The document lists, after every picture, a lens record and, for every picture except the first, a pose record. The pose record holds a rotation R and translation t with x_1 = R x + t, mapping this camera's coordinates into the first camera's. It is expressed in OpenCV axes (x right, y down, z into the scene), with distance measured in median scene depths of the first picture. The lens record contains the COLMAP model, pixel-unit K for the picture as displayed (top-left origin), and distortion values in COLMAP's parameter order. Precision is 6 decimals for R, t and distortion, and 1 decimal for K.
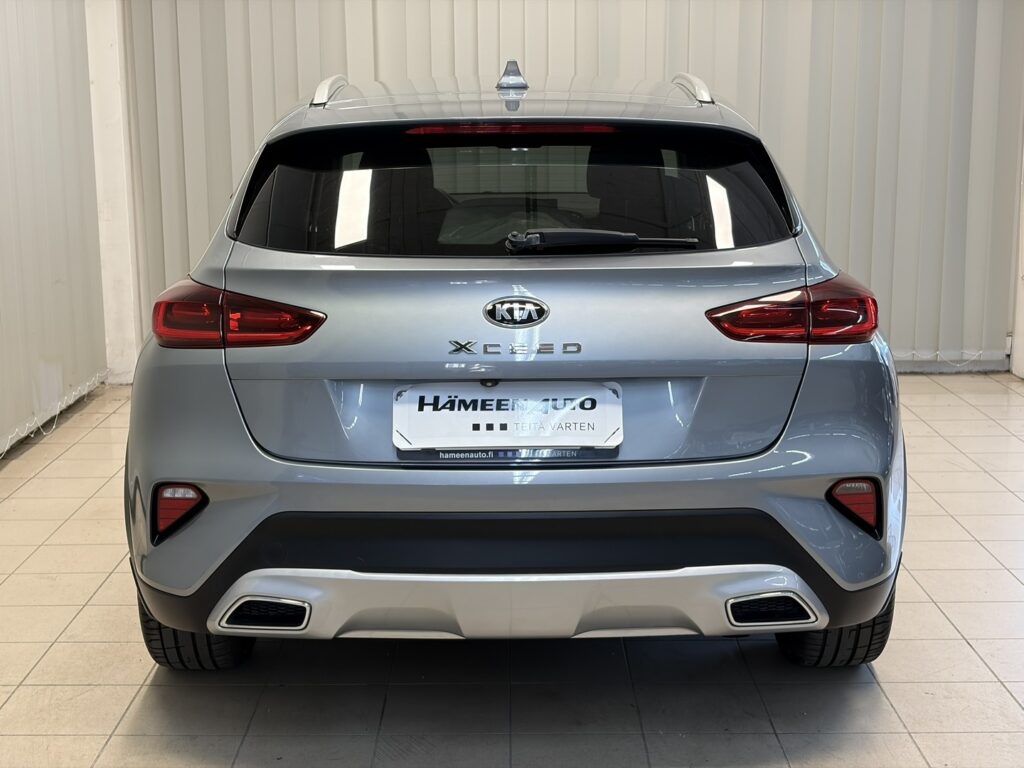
lens RADIAL K [[1480.7, 0, 512.0], [0, 1480.7, 384.0], [0, 0, 1]] dist [0.215330, -0.888444]
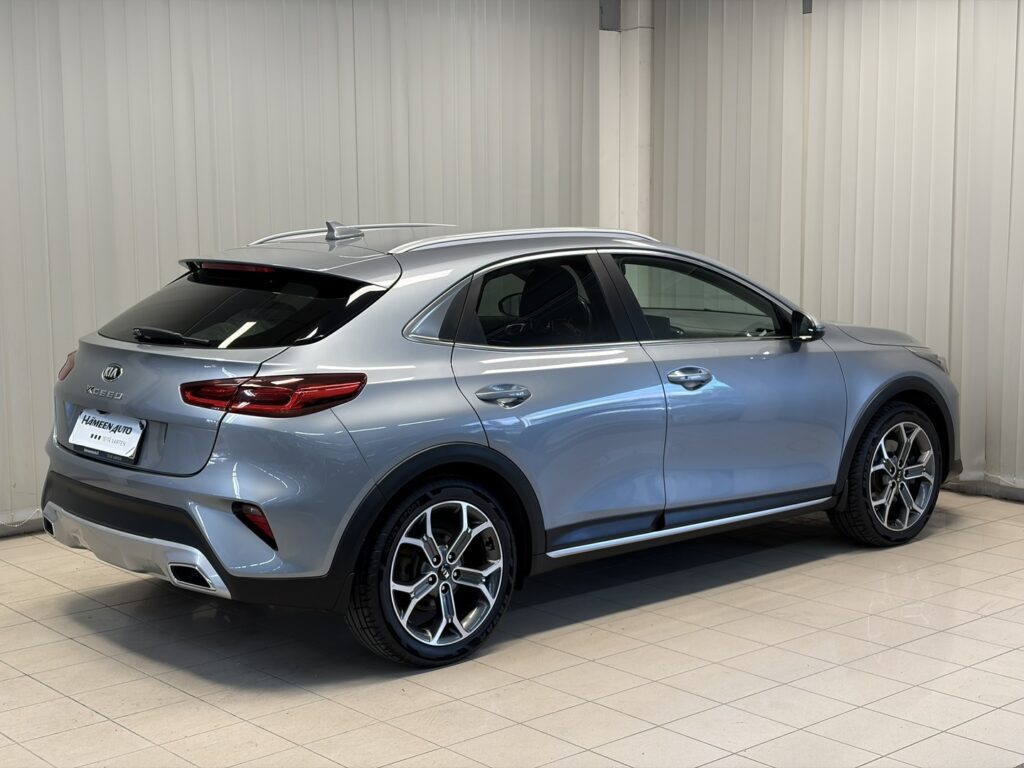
lens RADIAL K [[1480.7, 0, 512.0], [0, 1480.7, 384.0], [0, 0, 1]] dist [0.215330, -0.888444]
pose [[0.651774, 0.084510, -0.753690, 1.548620], [-0.133986, 0.990972, -0.004753, -0.085672], [0.746484, 0.104082, 0.657213, 0.185079]]
